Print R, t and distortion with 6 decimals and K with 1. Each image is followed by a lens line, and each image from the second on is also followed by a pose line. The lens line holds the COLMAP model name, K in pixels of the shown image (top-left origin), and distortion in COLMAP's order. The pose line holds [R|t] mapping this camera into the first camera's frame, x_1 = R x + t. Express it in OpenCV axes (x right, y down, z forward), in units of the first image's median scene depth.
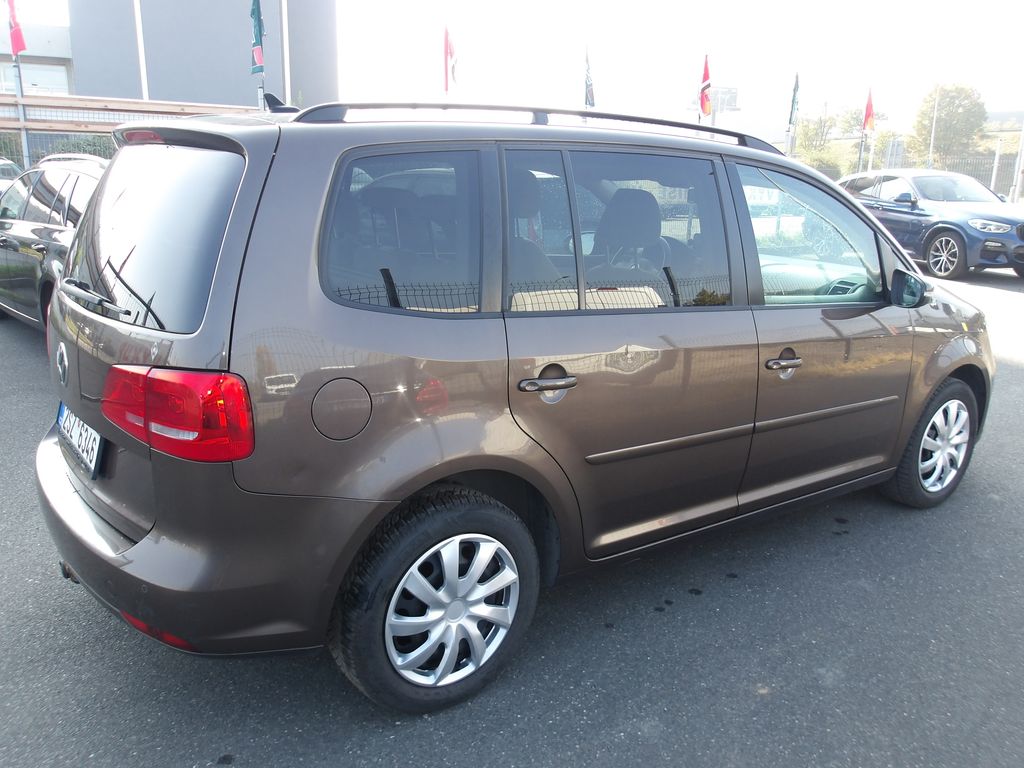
lens RADIAL K [[868.0, 0, 509.8], [0, 868.0, 389.9], [0, 0, 1]] dist [0.007921, -0.015797]
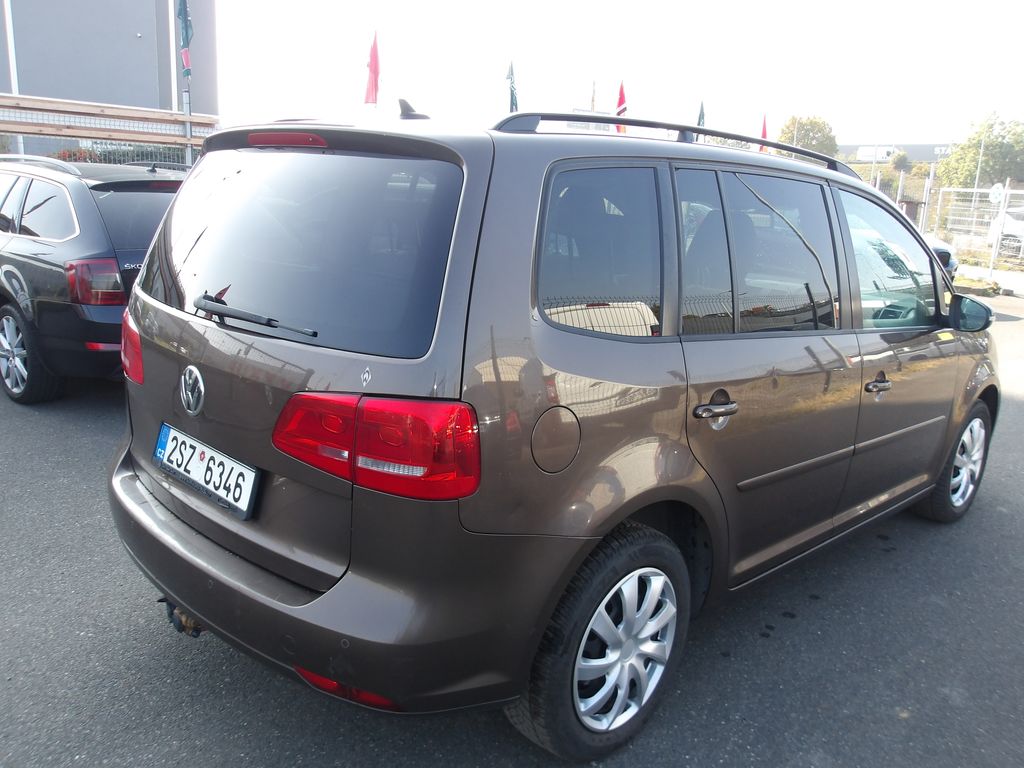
lens RADIAL K [[868.0, 0, 506.8], [0, 868.0, 384.1], [0, 0, 1]] dist [0.007921, -0.015797]
pose [[0.989478, -0.002299, 0.144668, -0.319663], [0.005850, 0.999692, -0.024126, -0.012695], [-0.144568, 0.024718, 0.989186, 0.072148]]
